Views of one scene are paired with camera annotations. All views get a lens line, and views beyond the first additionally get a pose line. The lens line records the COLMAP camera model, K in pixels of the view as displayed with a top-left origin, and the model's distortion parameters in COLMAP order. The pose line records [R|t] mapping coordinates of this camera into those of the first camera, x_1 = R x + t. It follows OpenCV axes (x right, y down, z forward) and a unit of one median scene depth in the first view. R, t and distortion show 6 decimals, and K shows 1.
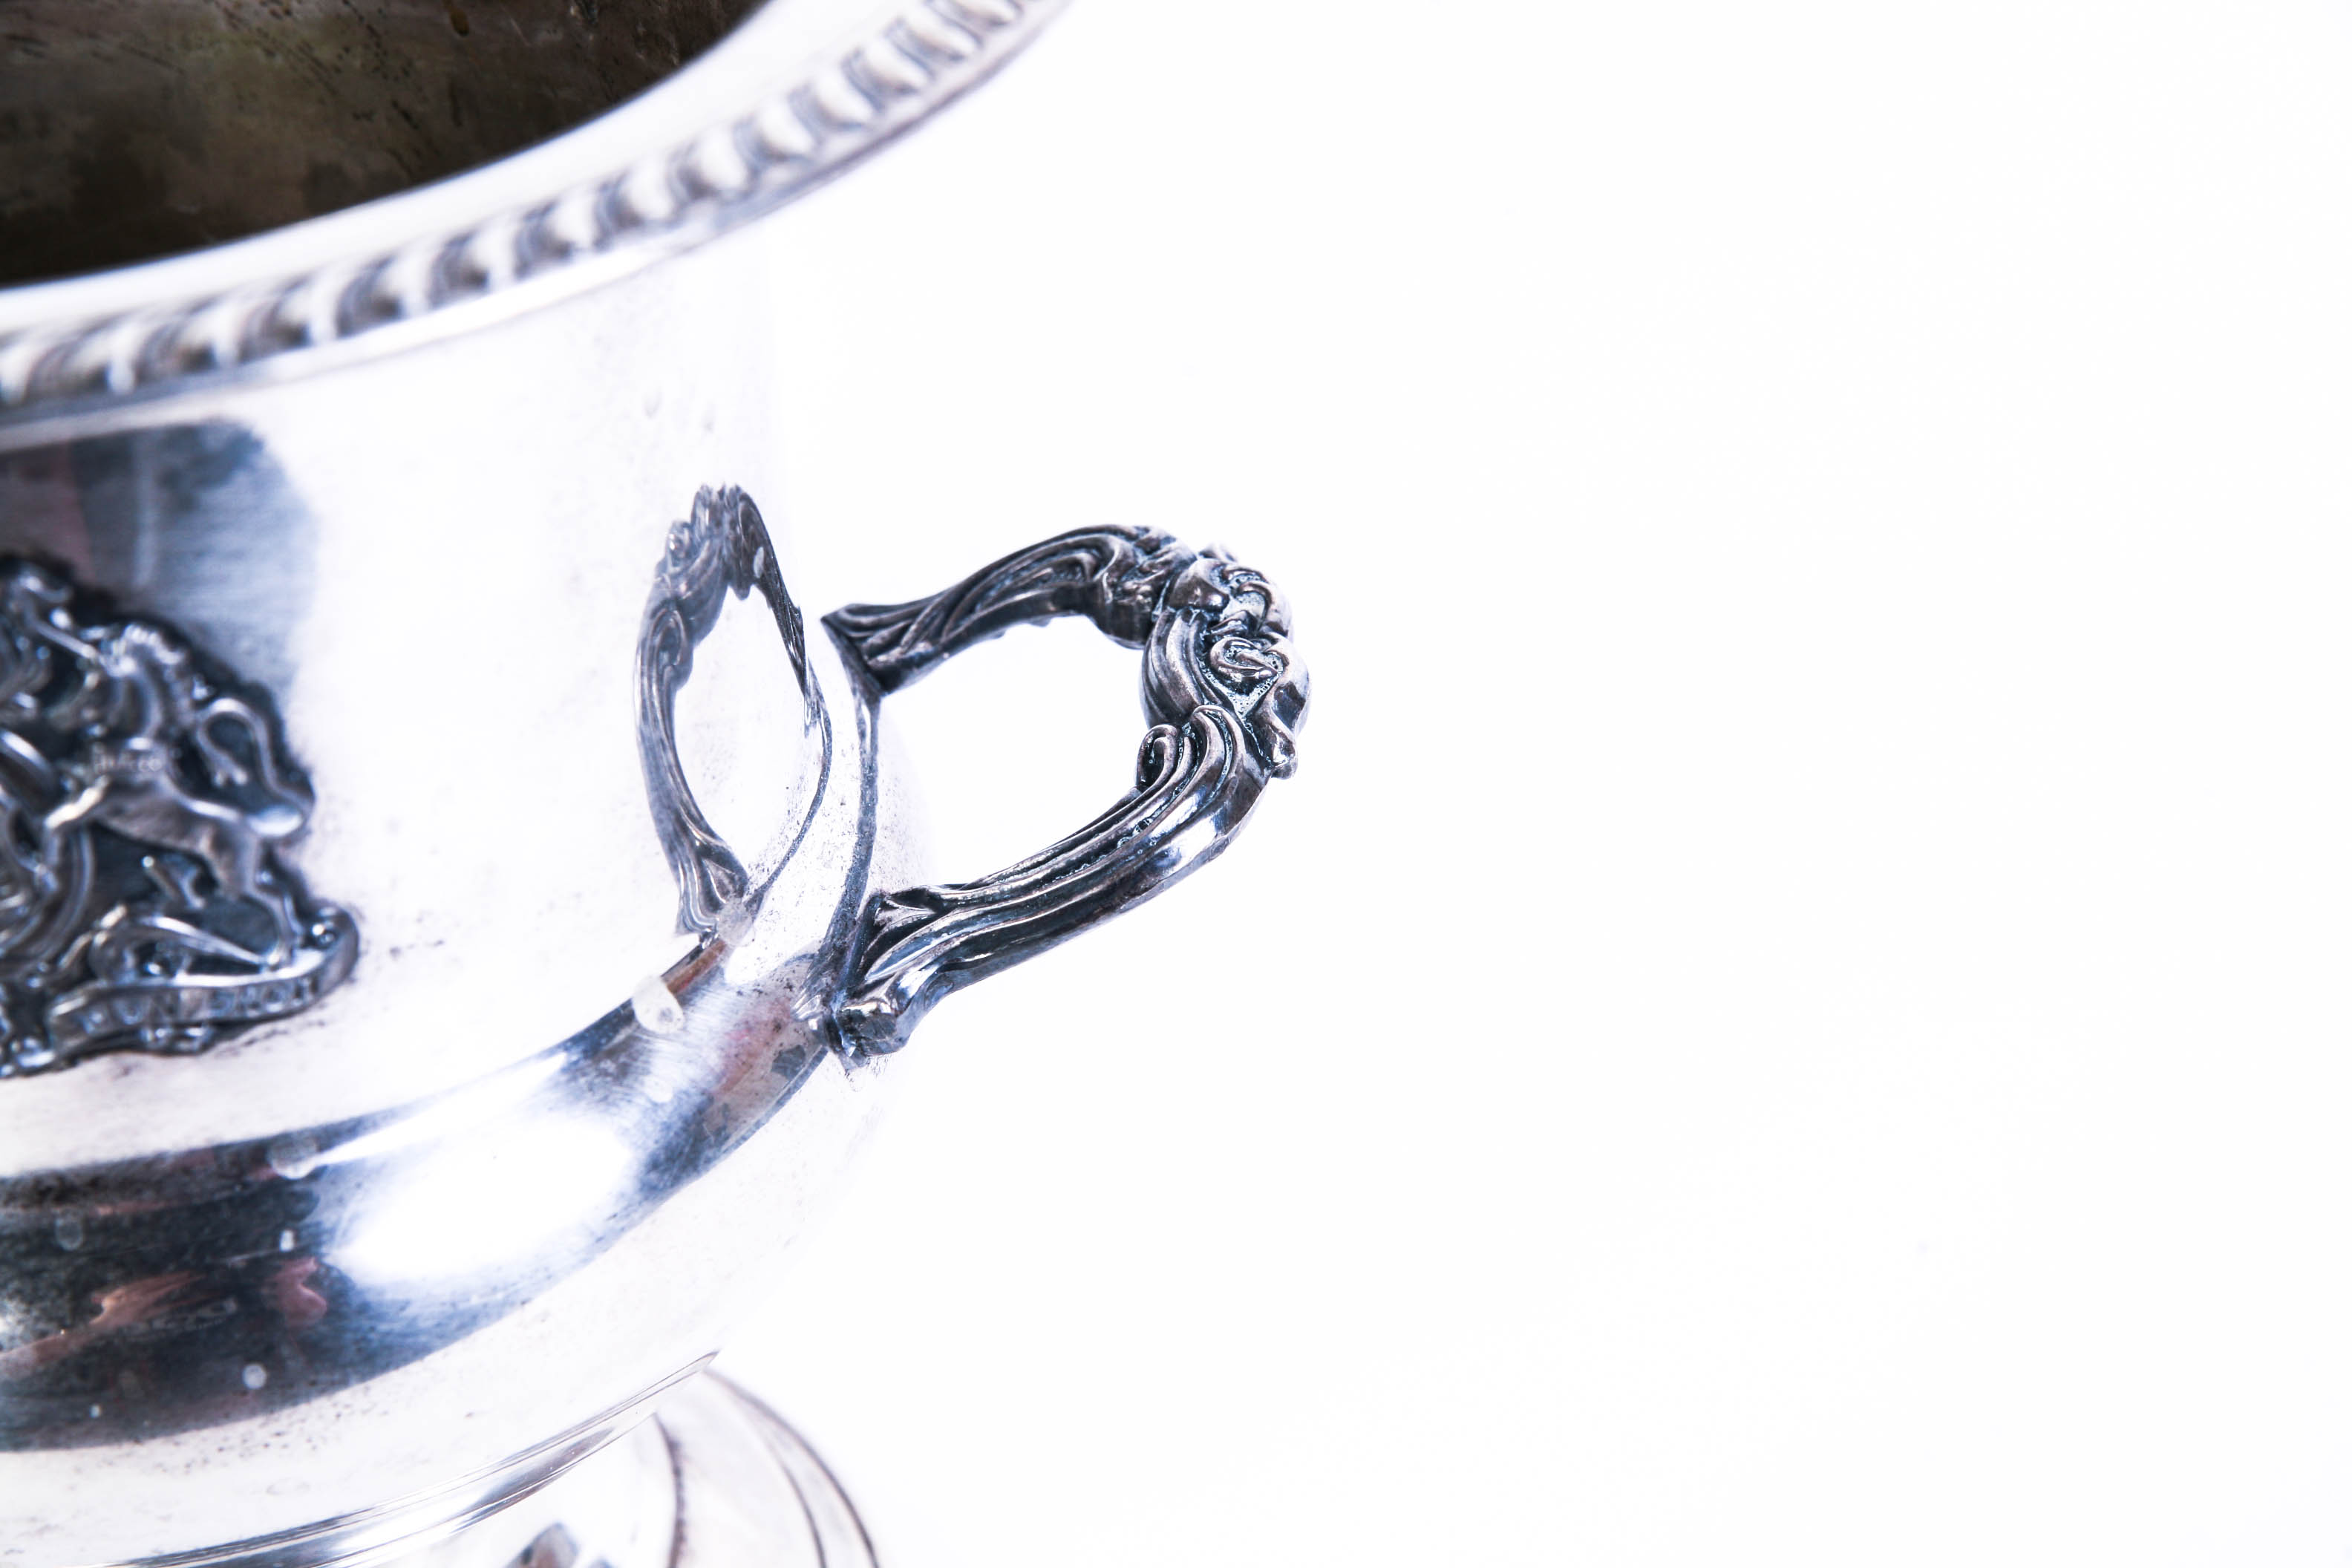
lens RADIAL K [[4306.4, 0, 1089.2], [0, 4306.4, 794.6], [0, 0, 1]] dist [0.152300, 0.000000]
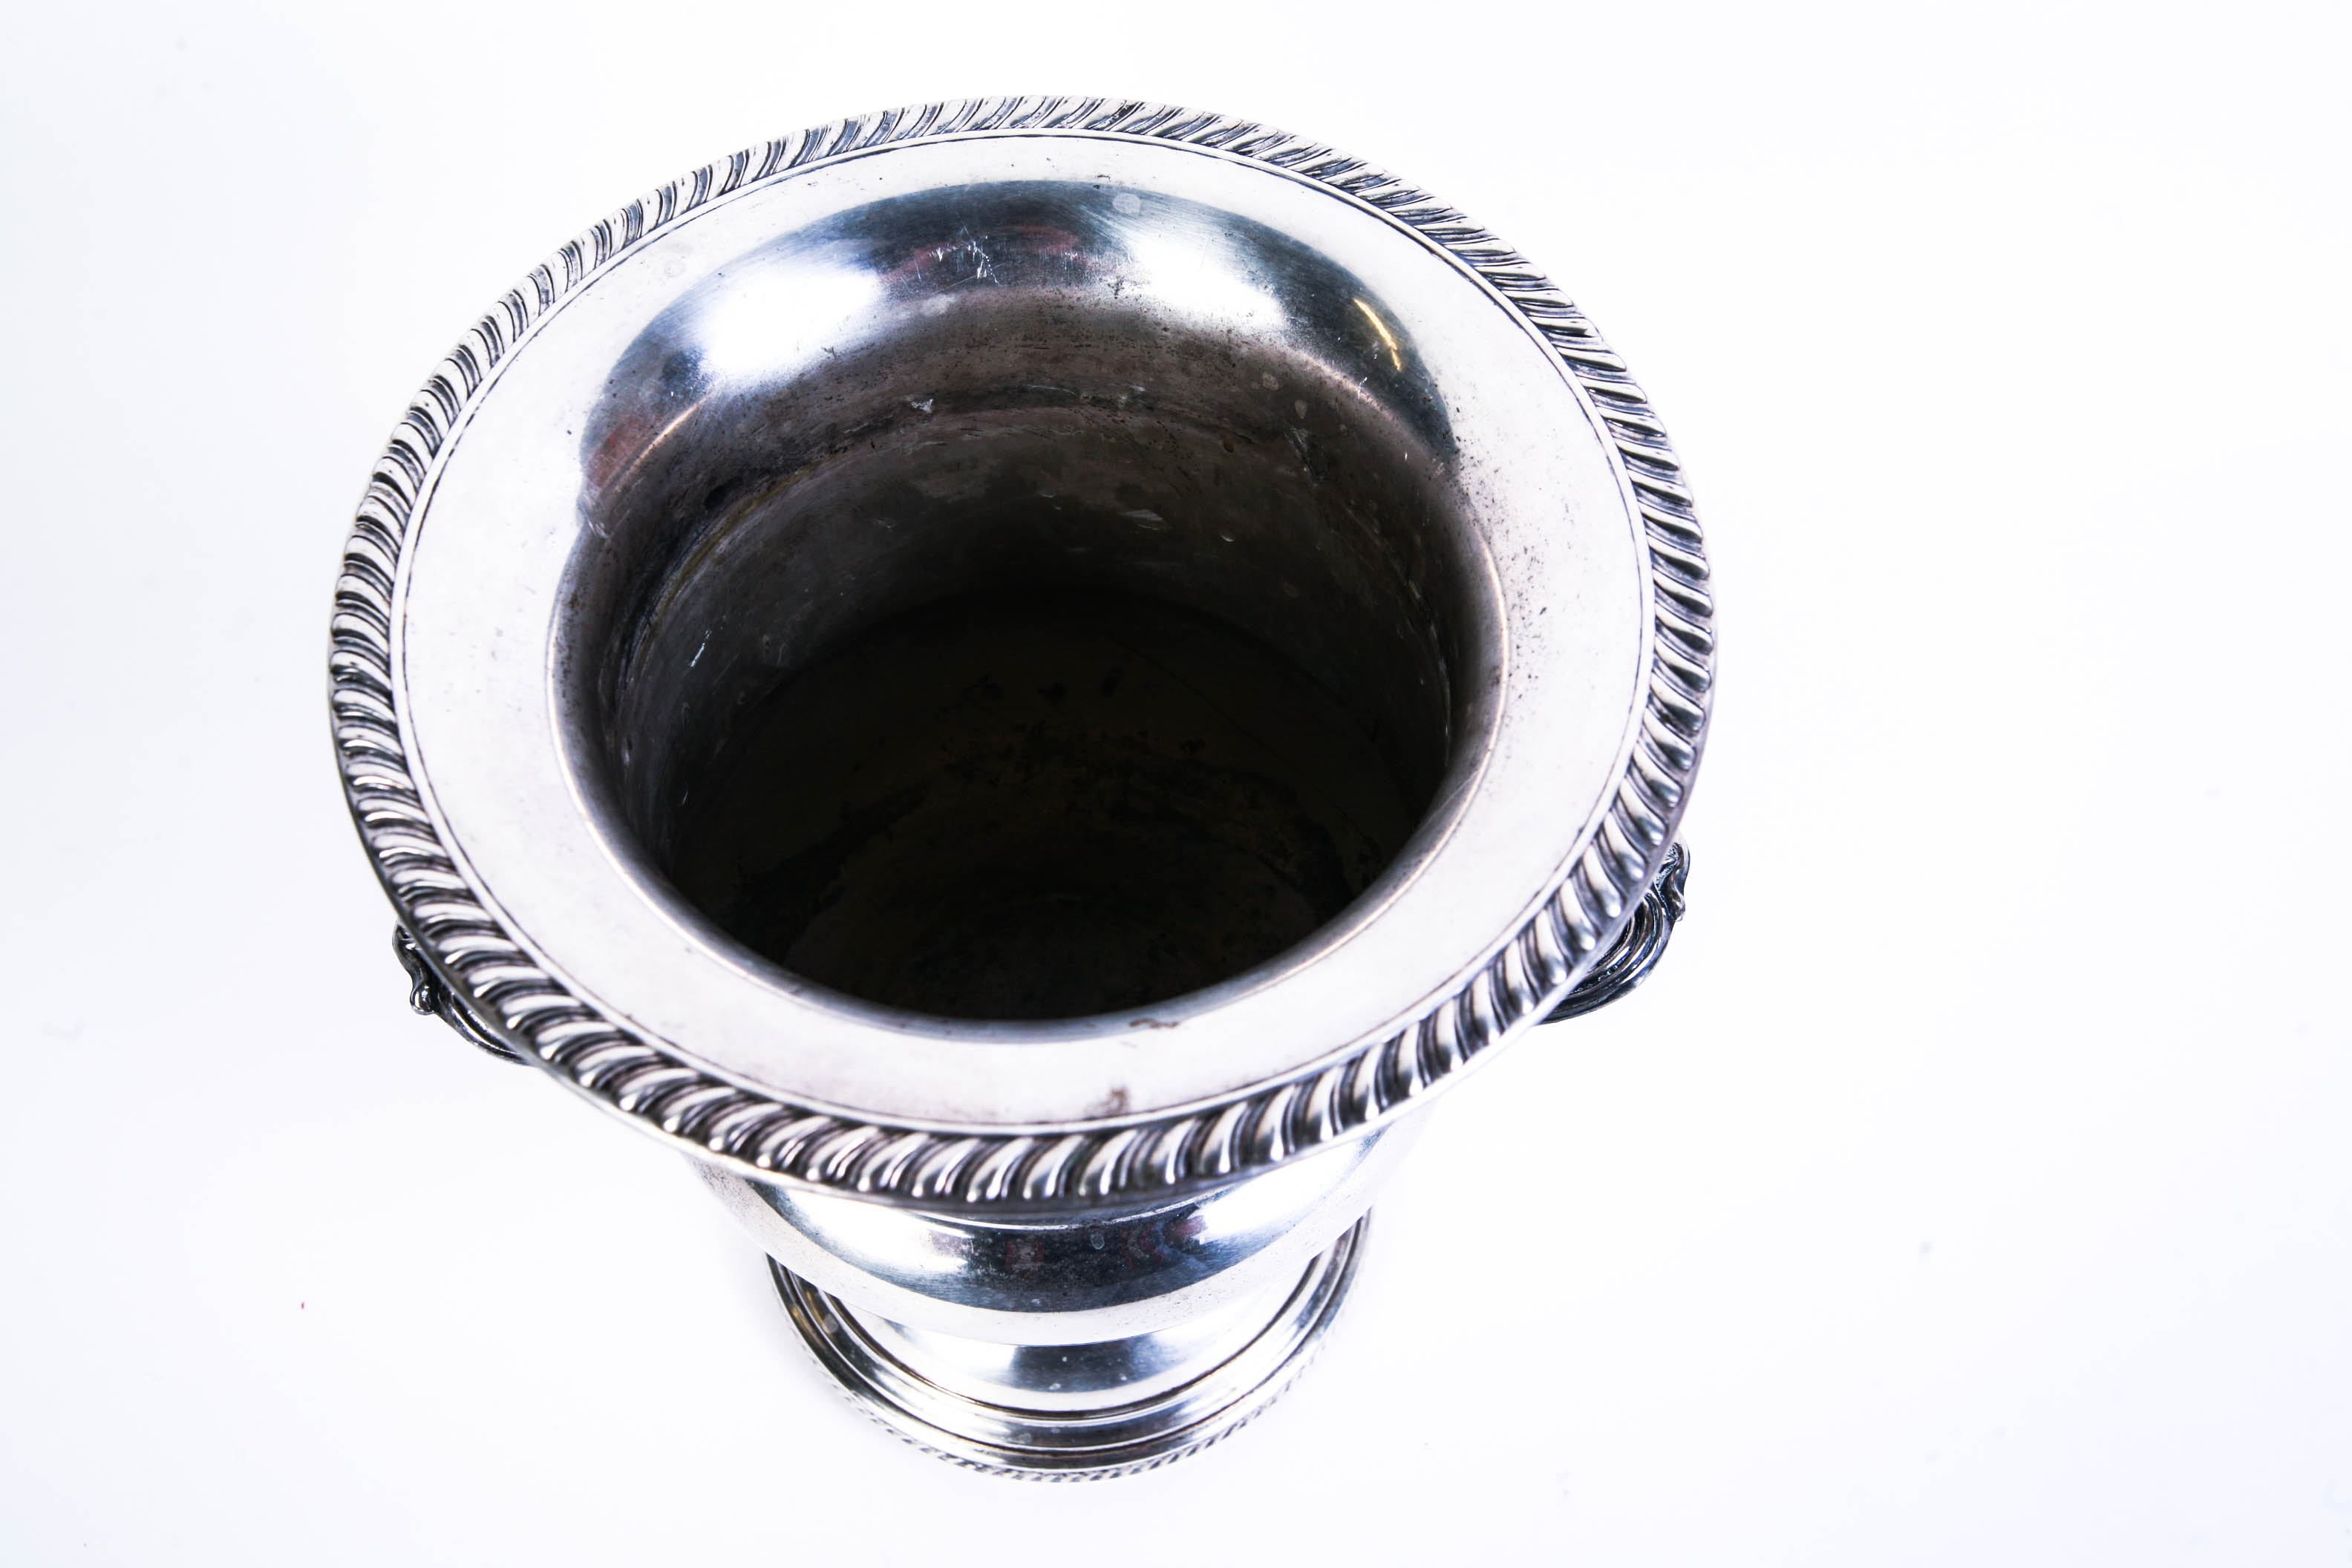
lens RADIAL K [[2456.5, 0, 1190.5], [0, 2456.5, 783.7], [0, 0, 1]] dist [-0.016227, 0.000000]
pose [[0.997993, 0.014977, 0.061527, -0.241989], [-0.038641, 0.913795, 0.404335, -0.499899], [-0.050167, -0.405901, 0.912539, 0.051700]]
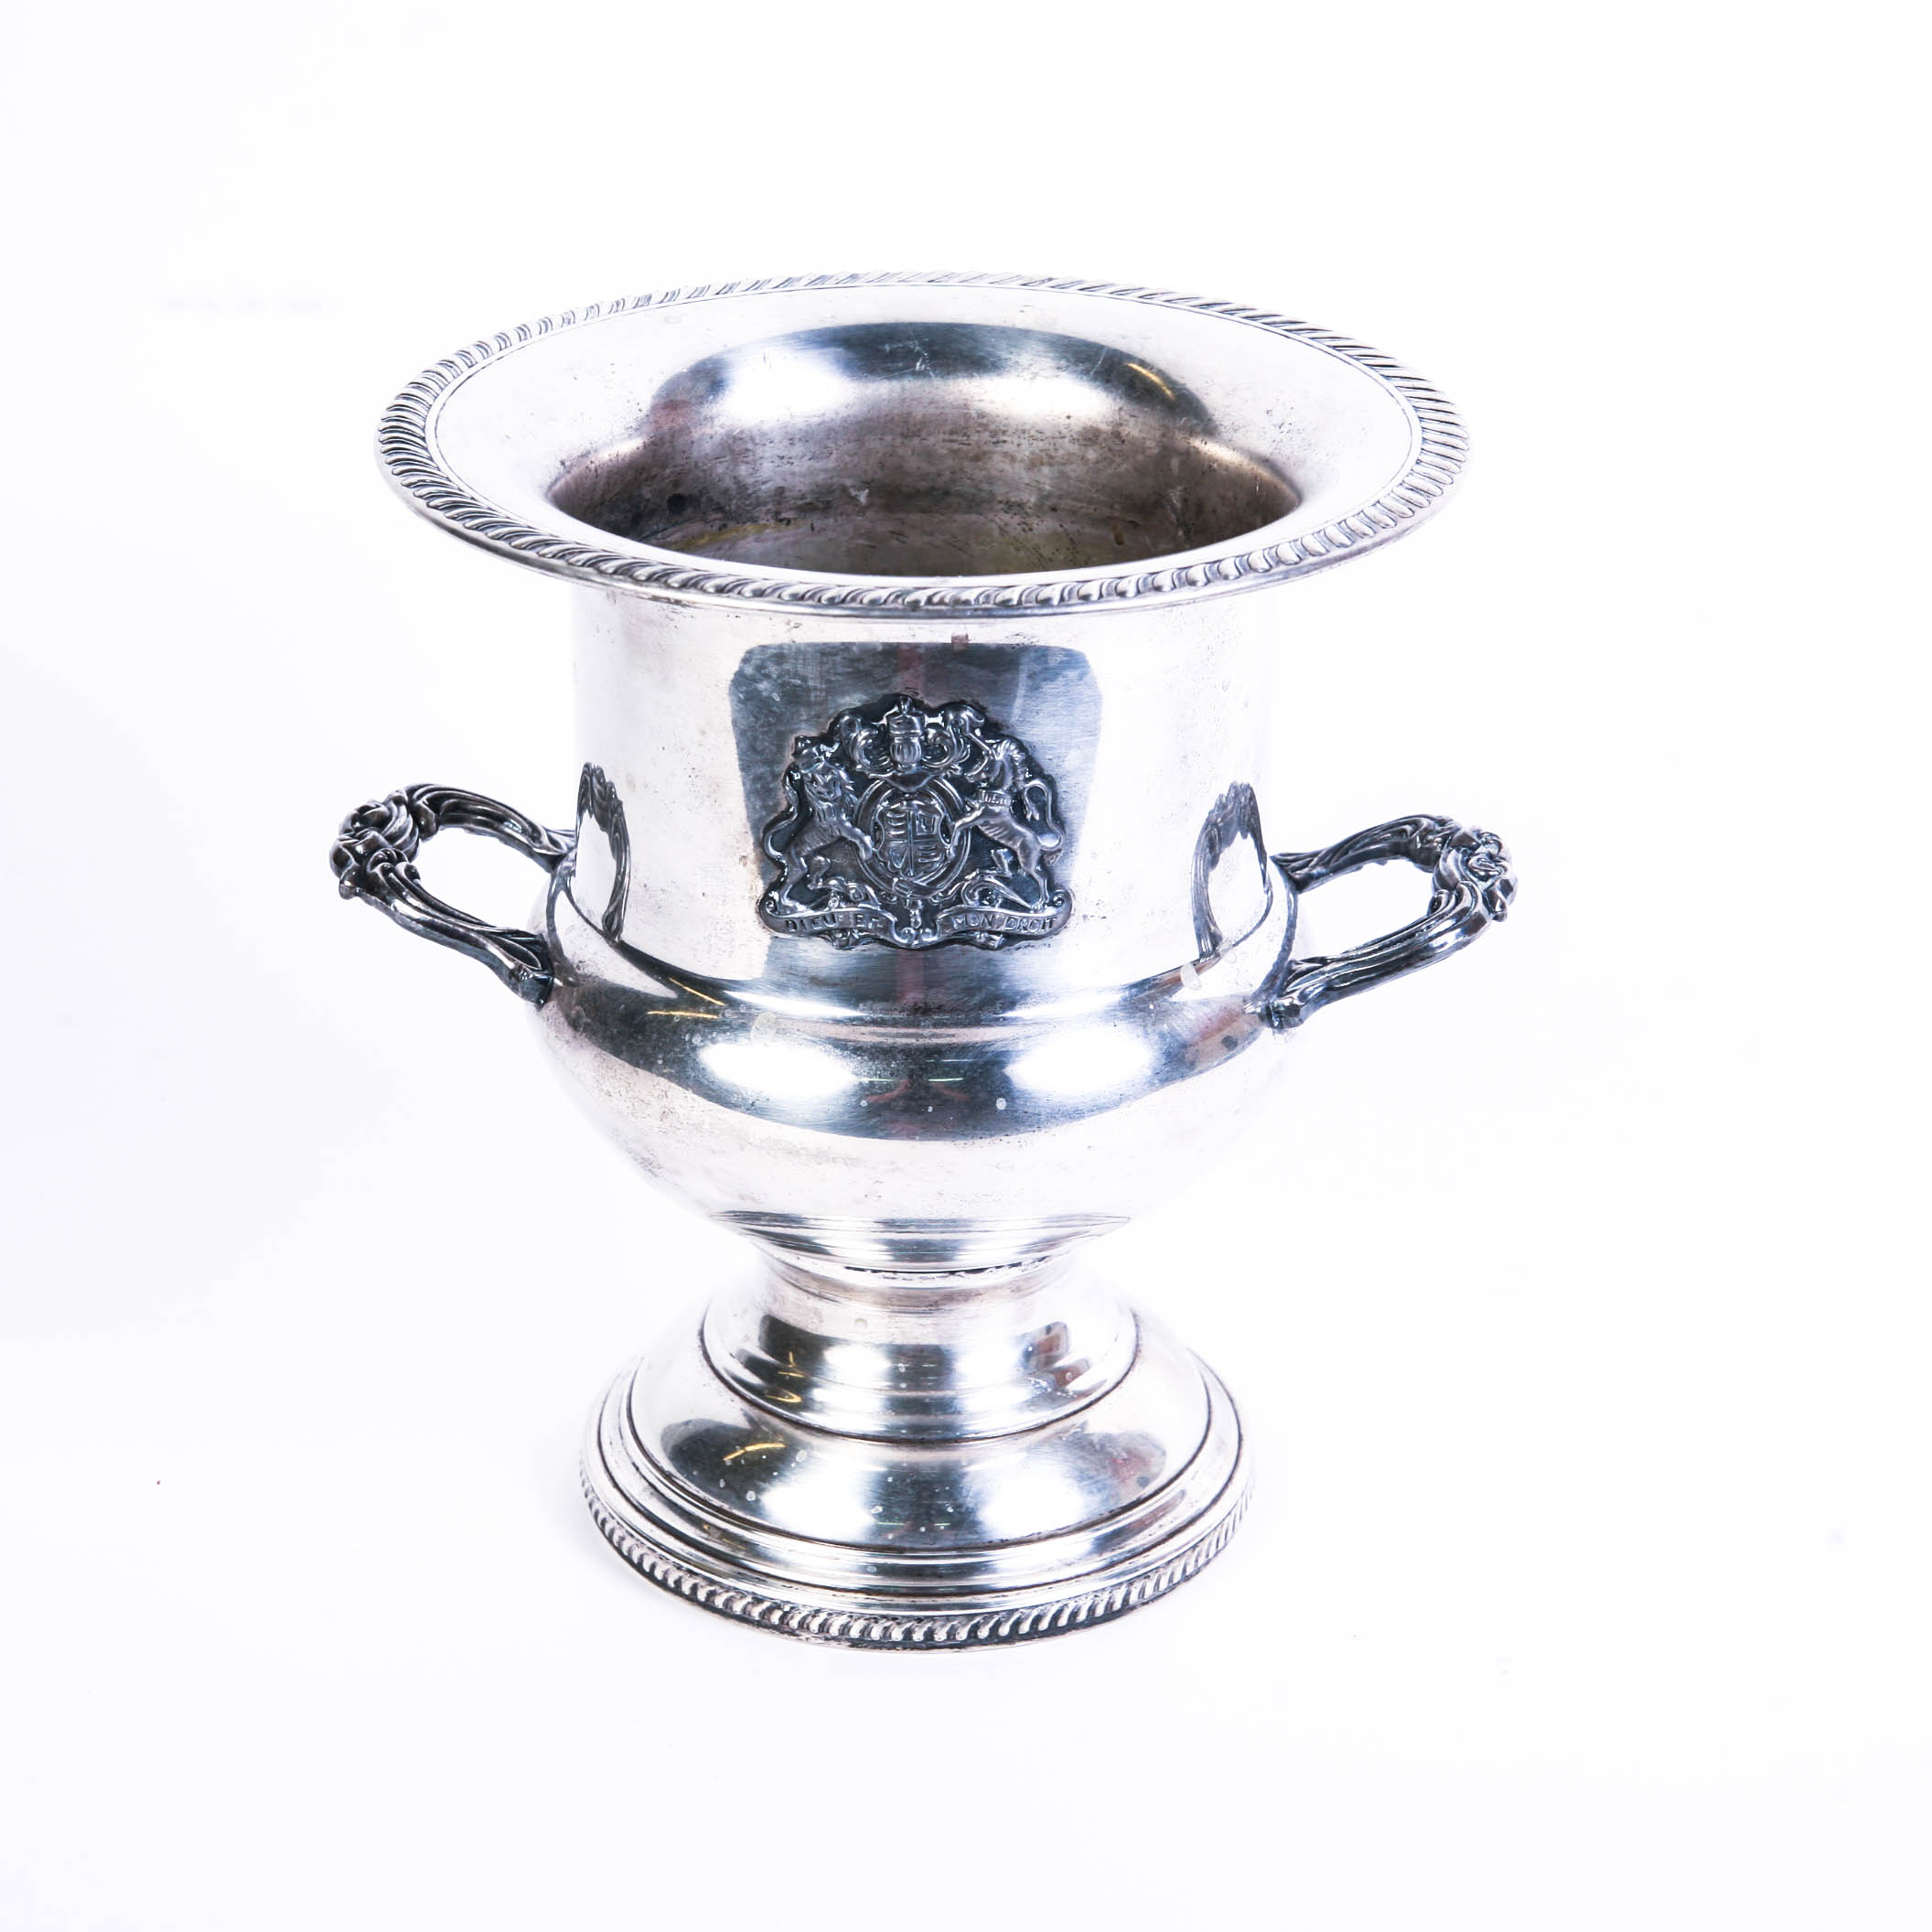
lens RADIAL K [[4978.0, 0, 949.1], [0, 4978.0, 960.5], [0, 0, 1]] dist [0.124597, 0.000000]
pose [[0.992238, 0.092811, -0.082766, -0.016409], [-0.105261, 0.981225, -0.161608, 0.432285], [0.066213, 0.169065, 0.983378, -1.355296]]
